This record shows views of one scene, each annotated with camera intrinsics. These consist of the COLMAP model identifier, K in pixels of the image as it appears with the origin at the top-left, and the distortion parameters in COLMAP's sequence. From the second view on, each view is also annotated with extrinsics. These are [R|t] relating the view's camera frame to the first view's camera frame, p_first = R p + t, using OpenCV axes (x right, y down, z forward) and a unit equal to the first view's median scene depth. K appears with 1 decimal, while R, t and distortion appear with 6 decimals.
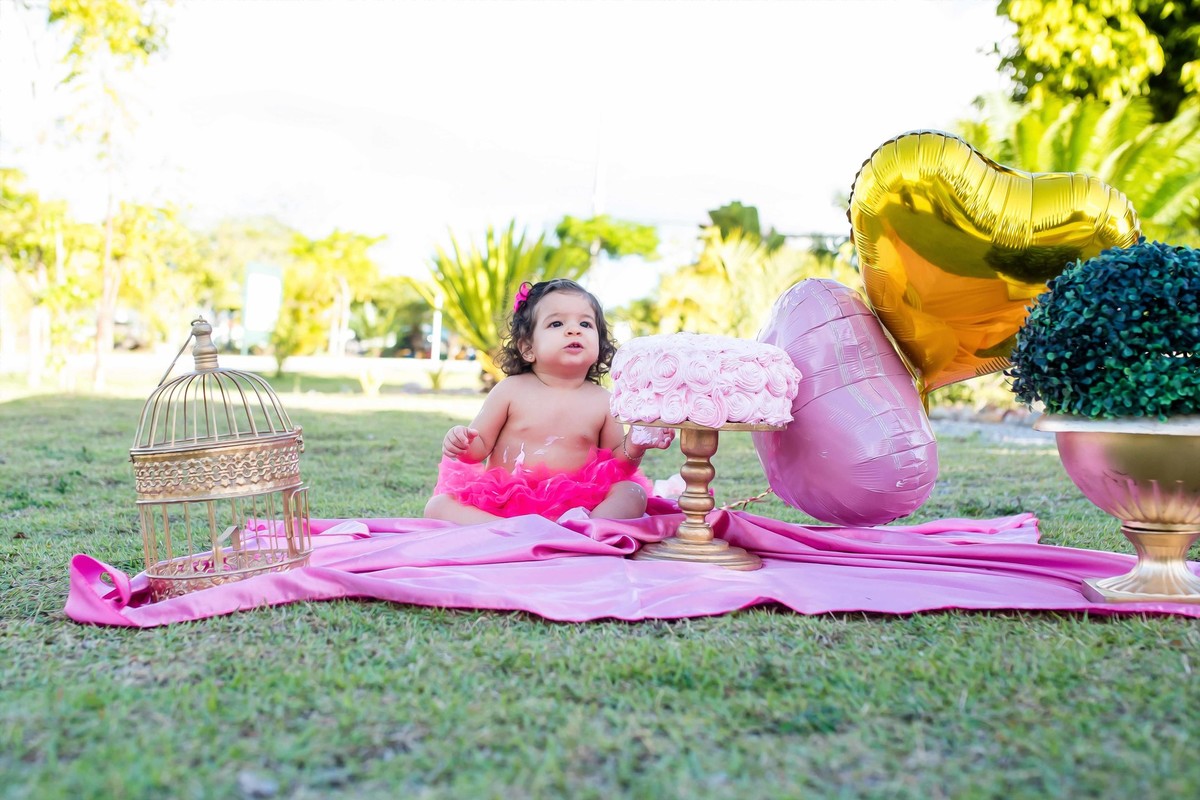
lens RADIAL K [[1334.9, 0, 570.4], [0, 1334.9, 406.8], [0, 0, 1]] dist [-0.042573, 0.000000]
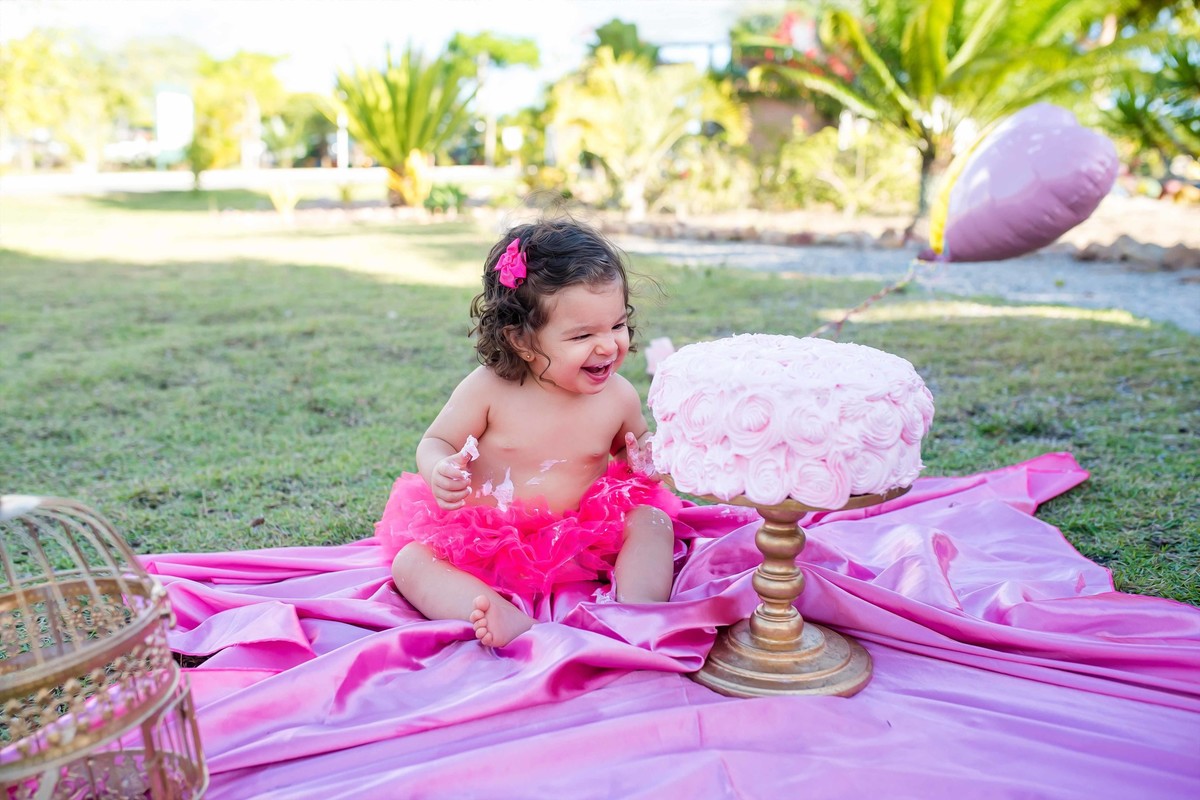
lens RADIAL K [[1140.2, 0, 604.4], [0, 1140.2, 400.2], [0, 0, 1]] dist [-0.023472, 0.000000]
pose [[0.992217, -0.052411, 0.112952, -0.033137], [0.031711, 0.983552, 0.177822, -0.075035], [-0.120414, -0.172856, 0.977559, 0.261993]]
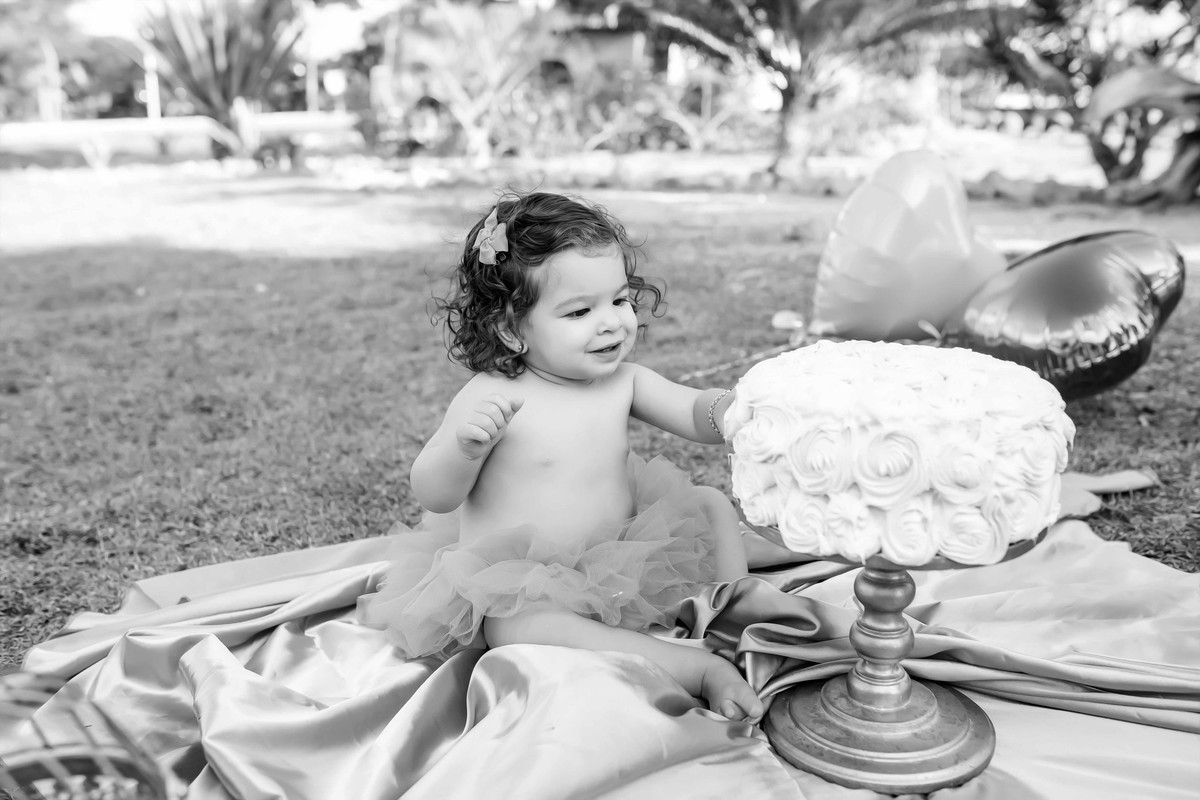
lens RADIAL K [[1140.2, 0, 593.4], [0, 1140.2, 400.1], [0, 0, 1]] dist [-0.023472, 0.000000]
pose [[0.964298, -0.113486, 0.239269, -0.077474], [0.056523, 0.970904, 0.232704, -0.087521], [-0.258716, -0.210872, 0.942655, 0.342560]]
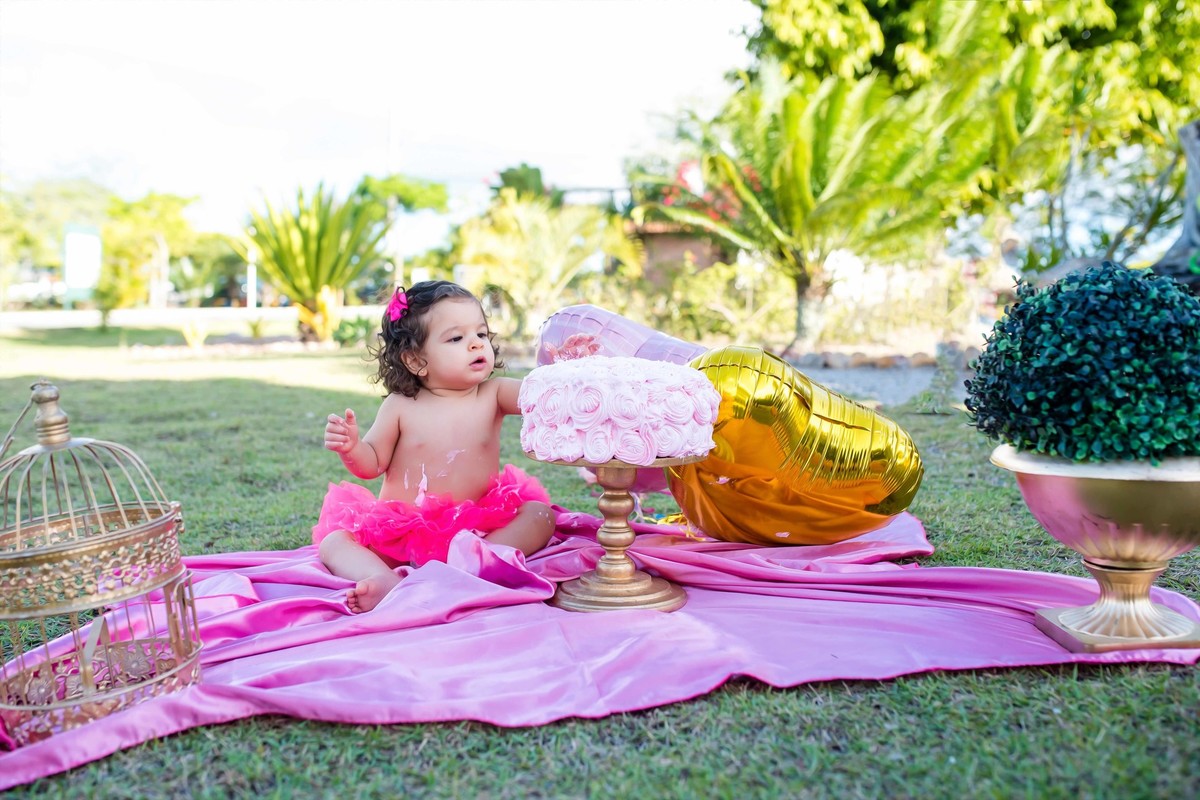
lens RADIAL K [[1140.2, 0, 605.0], [0, 1140.2, 404.1], [0, 0, 1]] dist [-0.023472, 0.000000]
pose [[0.979135, -0.048304, 0.197388, -0.039584], [0.036515, 0.997349, 0.062936, -0.042168], [-0.199905, -0.054415, 0.978303, 0.126671]]
